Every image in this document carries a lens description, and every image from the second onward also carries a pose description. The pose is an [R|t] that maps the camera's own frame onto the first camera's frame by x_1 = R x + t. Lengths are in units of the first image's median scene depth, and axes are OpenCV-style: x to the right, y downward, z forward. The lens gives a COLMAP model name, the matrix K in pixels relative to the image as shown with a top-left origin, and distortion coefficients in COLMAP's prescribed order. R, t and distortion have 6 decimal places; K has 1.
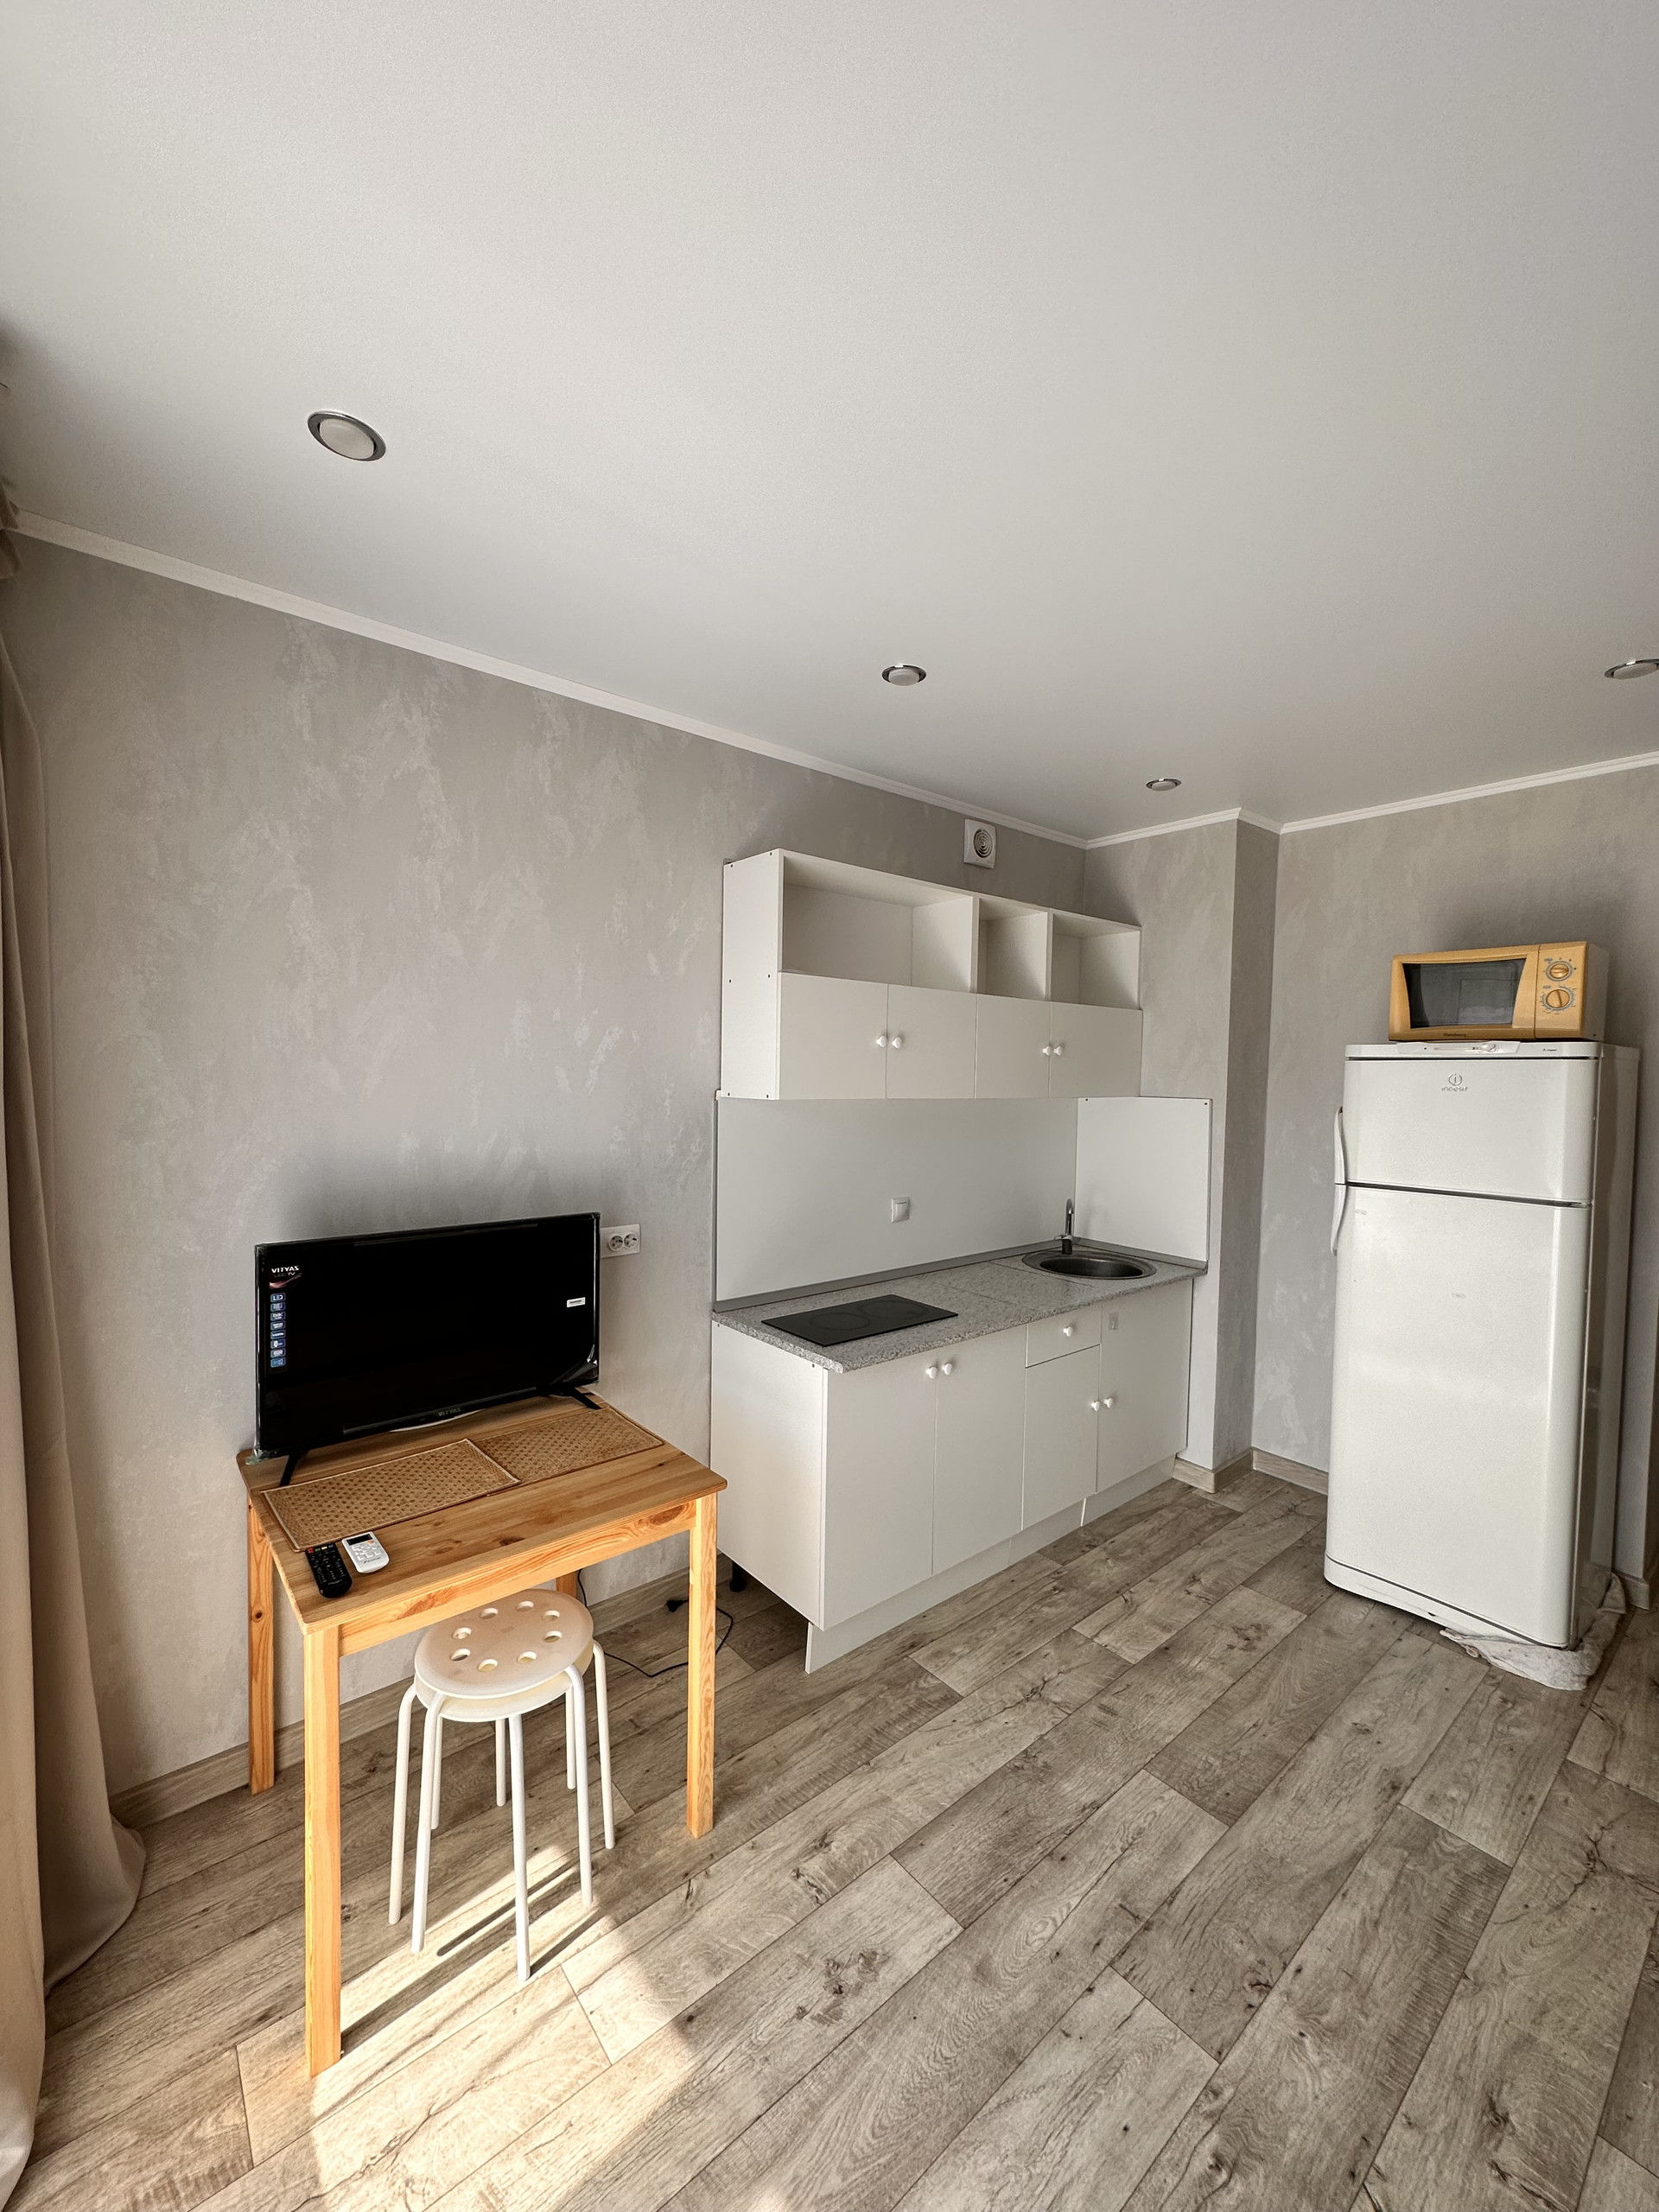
lens RADIAL K [[881.3, 0, 824.7], [0, 881.3, 1109.3], [0, 0, 1]] dist [-0.003408, 0.000728]
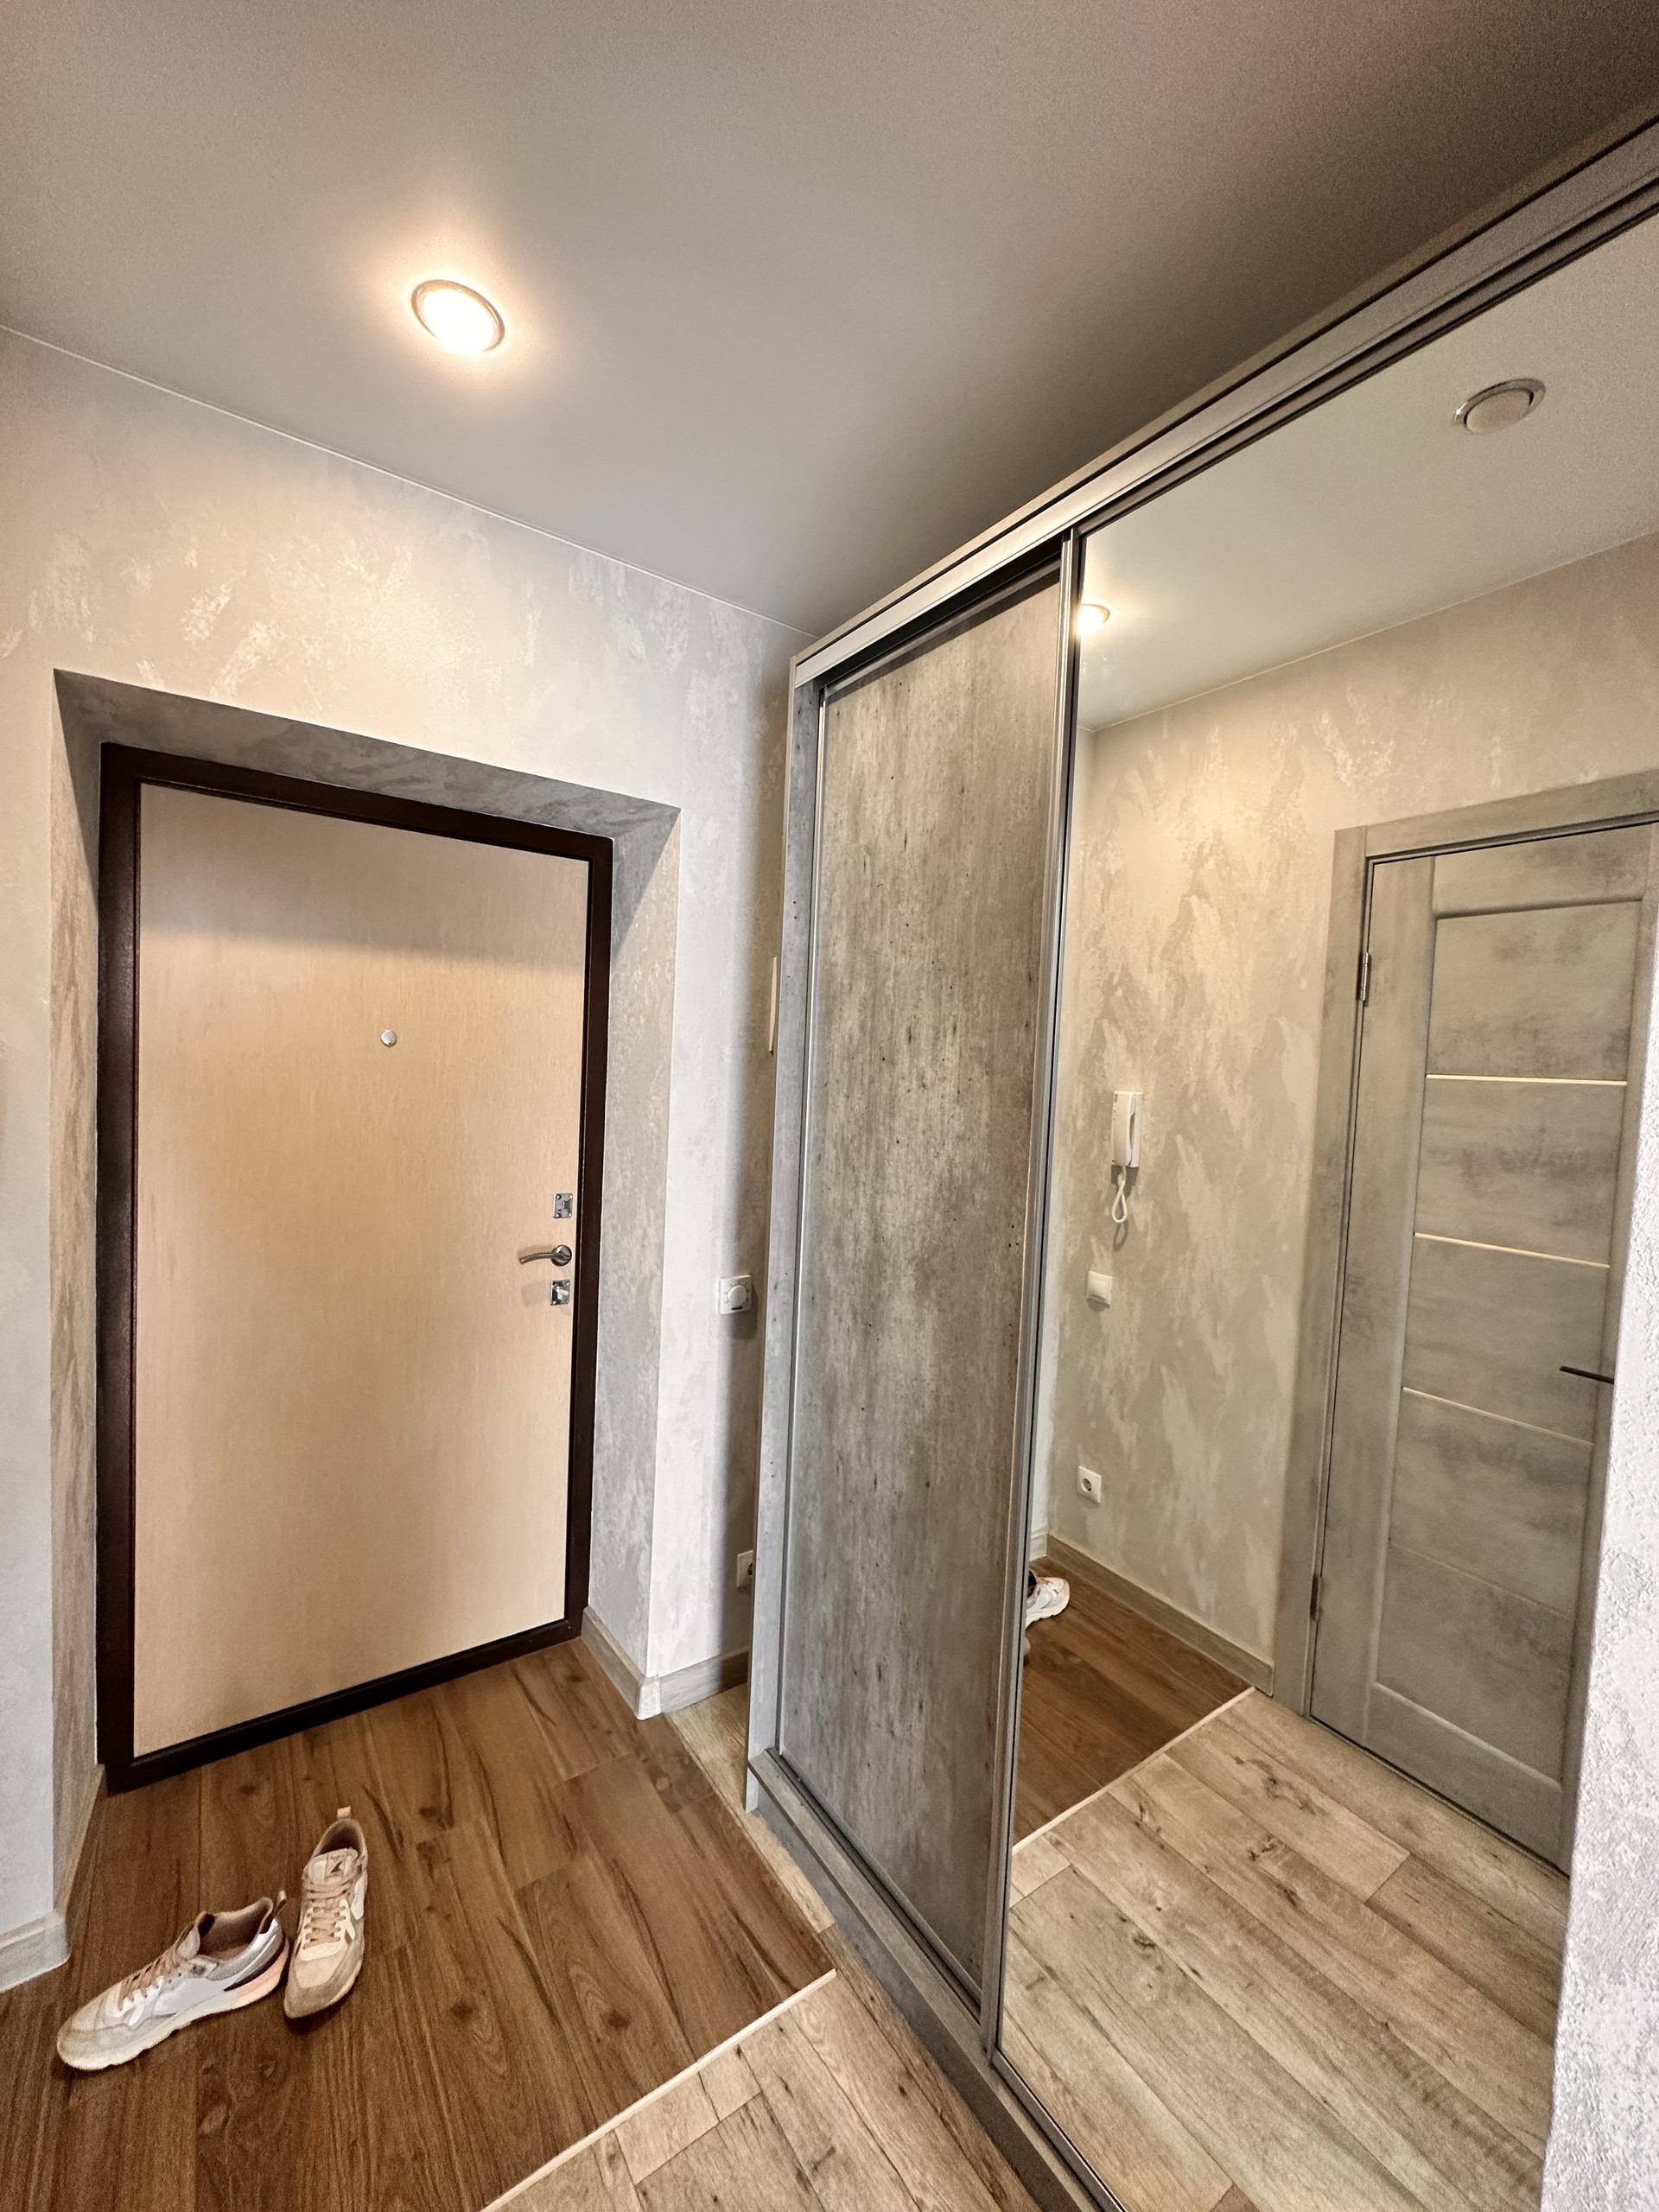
lens RADIAL K [[881.3, 0, 833.4], [0, 881.3, 1114.4], [0, 0, 1]] dist [-0.003408, 0.000728]
pose [[-0.073981, 0.036065, -0.996607, 0.957527], [-0.097435, 0.994303, 0.043215, 0.000234], [0.992488, 0.100302, -0.070045, 0.881036]]
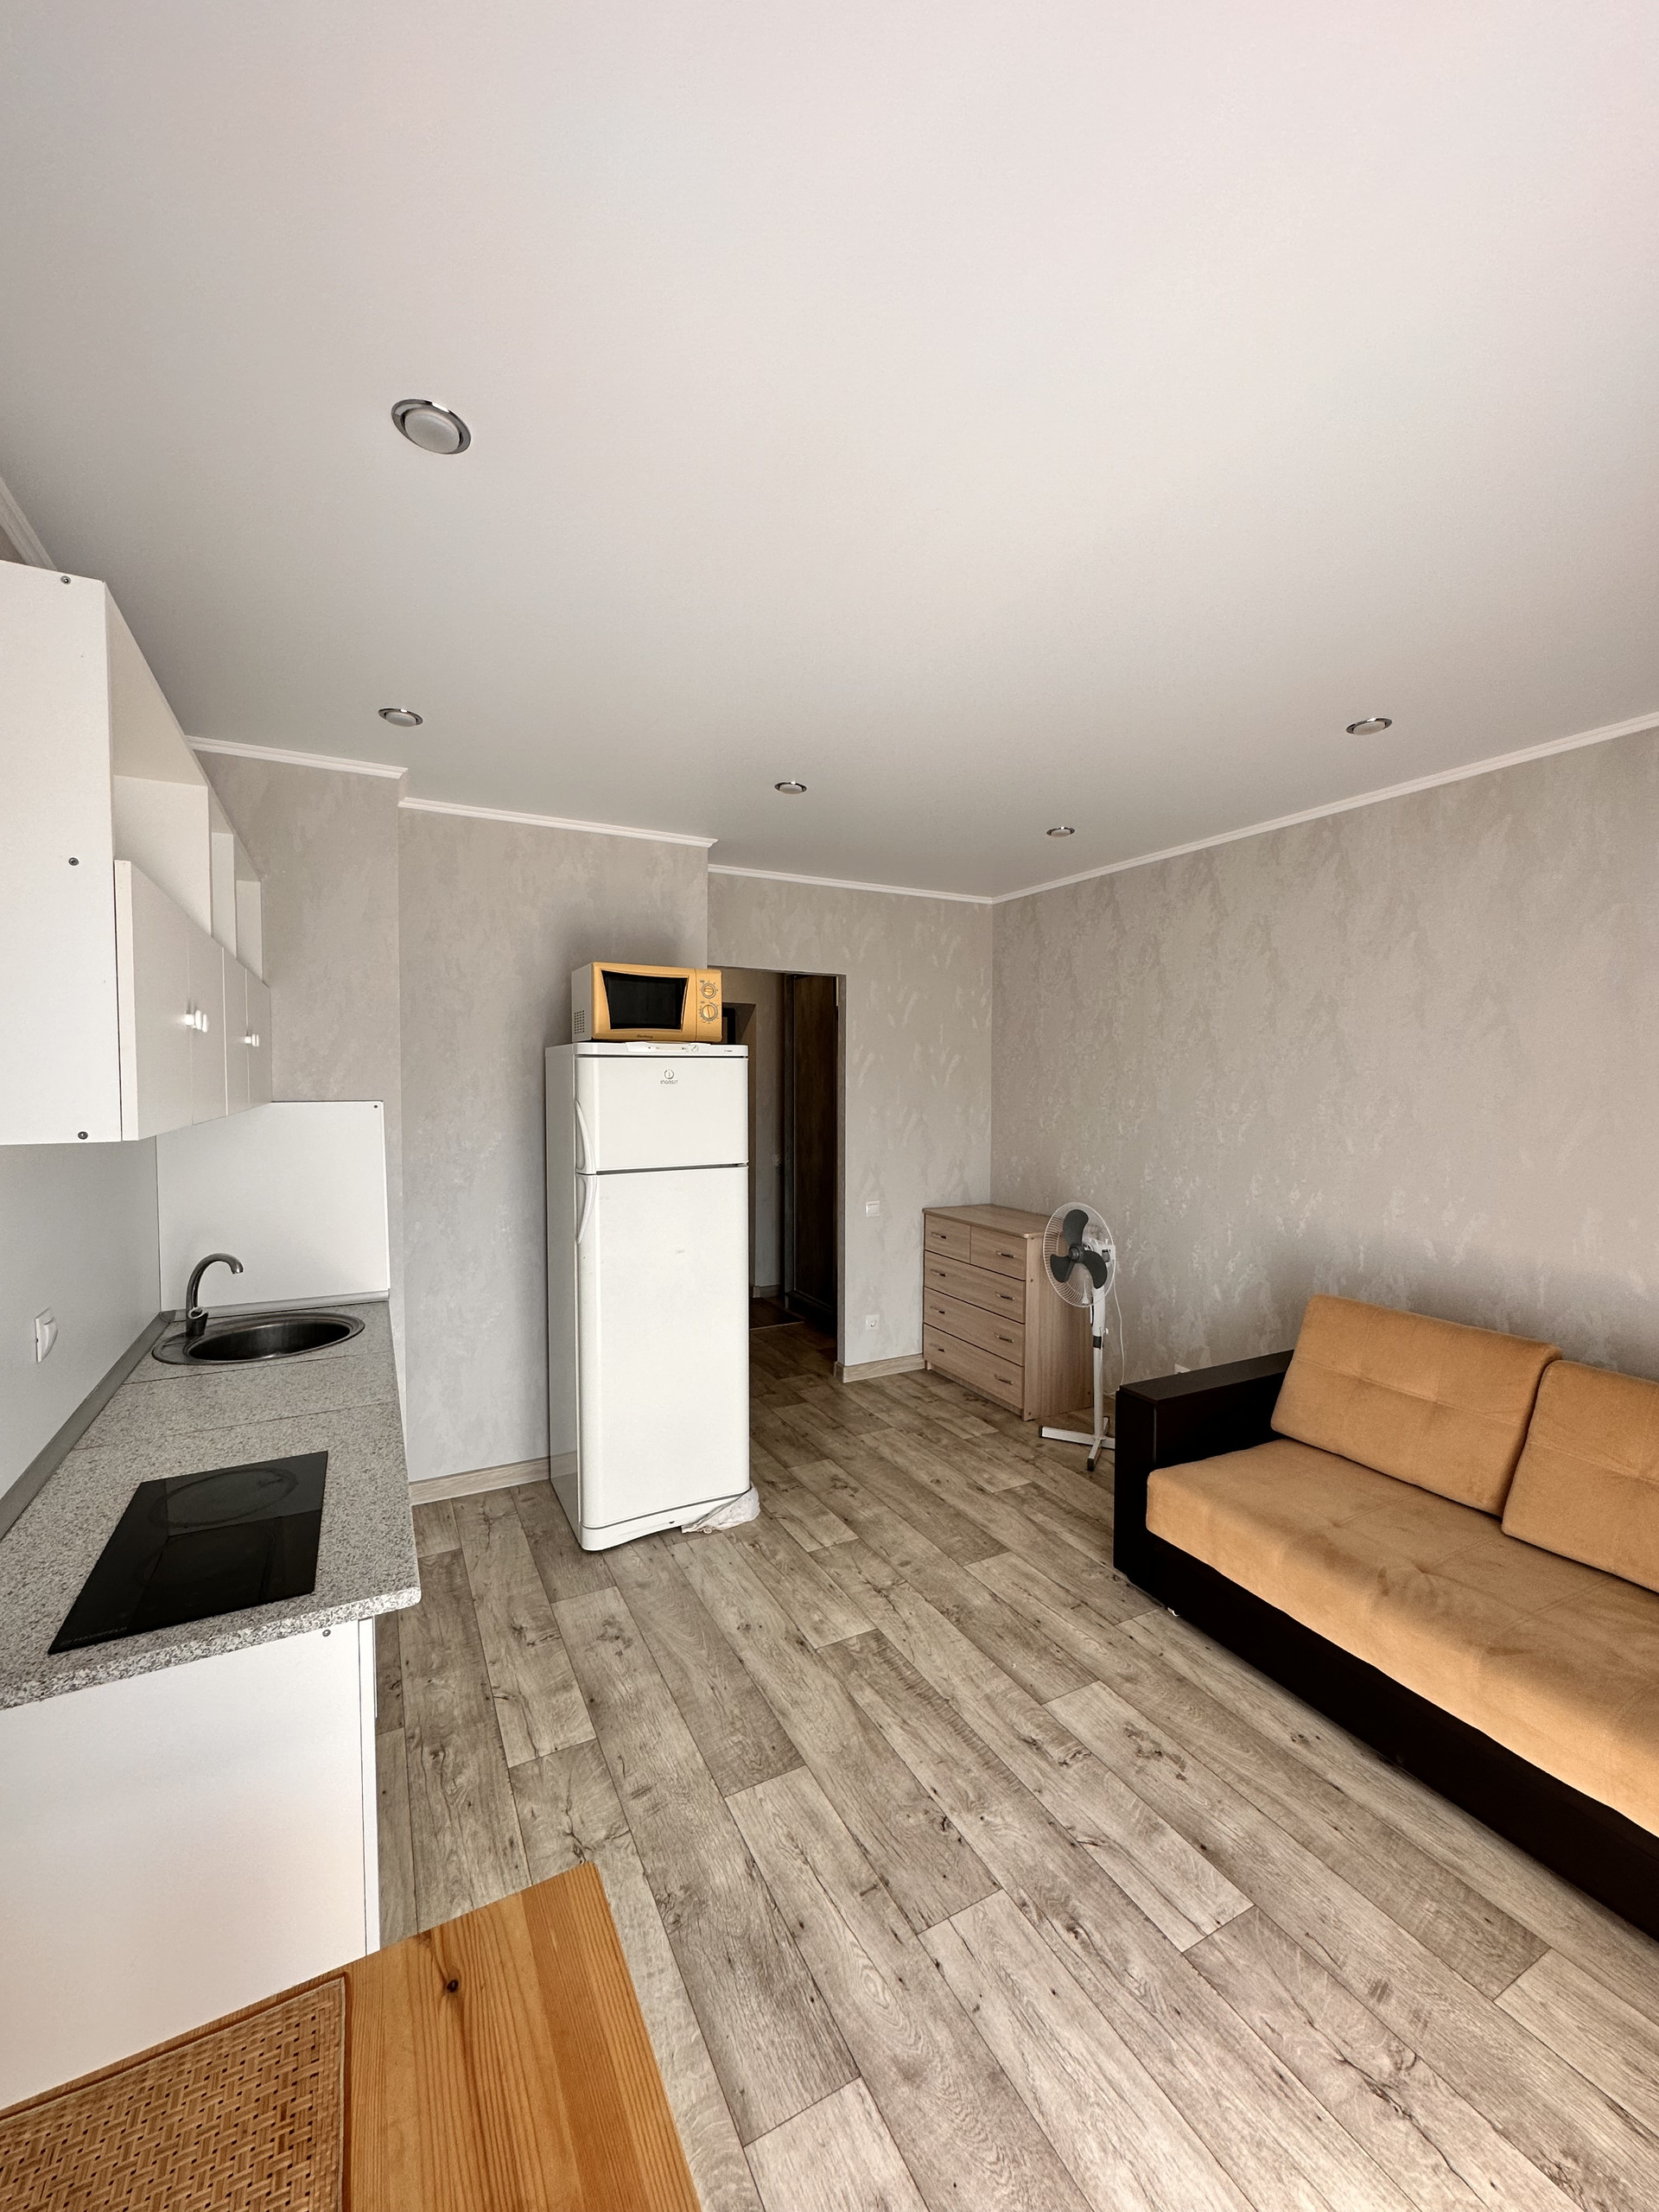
lens RADIAL K [[881.3, 0, 831.3], [0, 881.3, 1108.1], [0, 0, 1]] dist [-0.003408, 0.000728]
pose [[0.201955, -0.052515, 0.977986, -0.560738], [0.044570, 0.998020, 0.044387, -0.041319], [-0.978380, 0.034624, 0.203895, 0.727187]]
